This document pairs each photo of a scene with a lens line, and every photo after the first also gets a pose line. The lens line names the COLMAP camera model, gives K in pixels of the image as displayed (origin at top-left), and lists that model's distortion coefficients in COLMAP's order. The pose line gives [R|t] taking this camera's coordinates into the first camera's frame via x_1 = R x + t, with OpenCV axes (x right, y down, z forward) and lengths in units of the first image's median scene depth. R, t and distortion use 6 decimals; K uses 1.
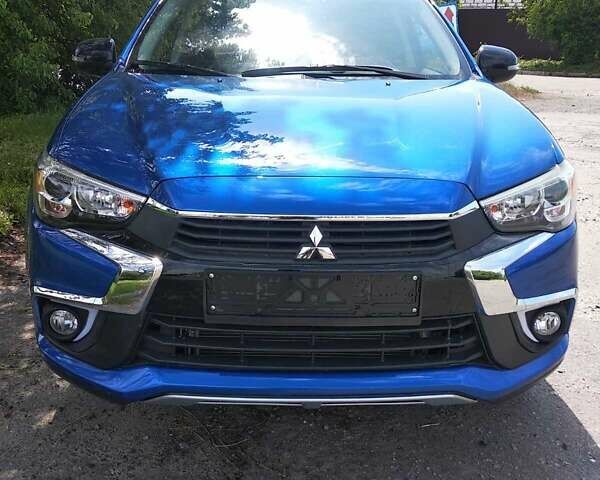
lens RADIAL K [[603.7, 0, 300.6], [0, 603.7, 240.6], [0, 0, 1]] dist [0.035673, 0.000000]
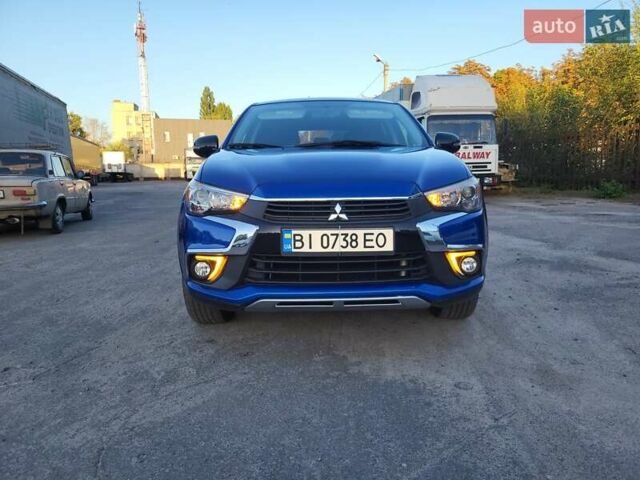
lens RADIAL K [[484.2, 0, 321.7], [0, 484.2, 240.7], [0, 0, 1]] dist [0.021598, -0.001696]
pose [[0.999369, -0.035500, -0.001044, -0.026863], [0.035048, 0.990546, -0.132630, 0.287748], [0.005742, 0.132510, 0.991165, -0.513505]]
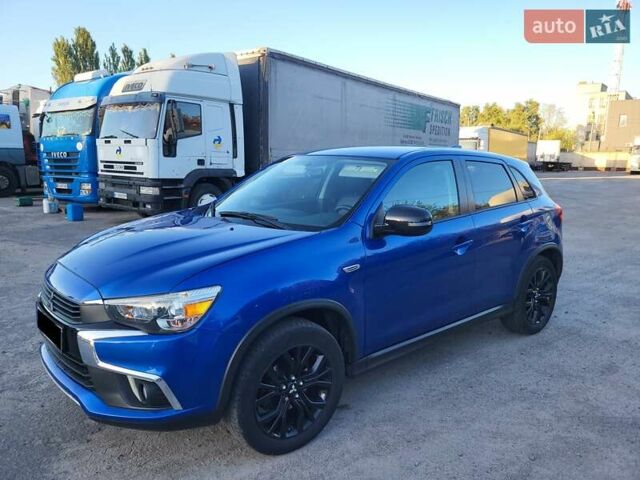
lens RADIAL K [[484.2, 0, 319.1], [0, 484.2, 240.4], [0, 0, 1]] dist [0.021598, -0.001696]
pose [[0.628270, 0.116284, -0.769256, 1.889169], [-0.205216, 0.978519, -0.019687, -0.369262], [0.750442, 0.170232, 0.638637, 0.557382]]
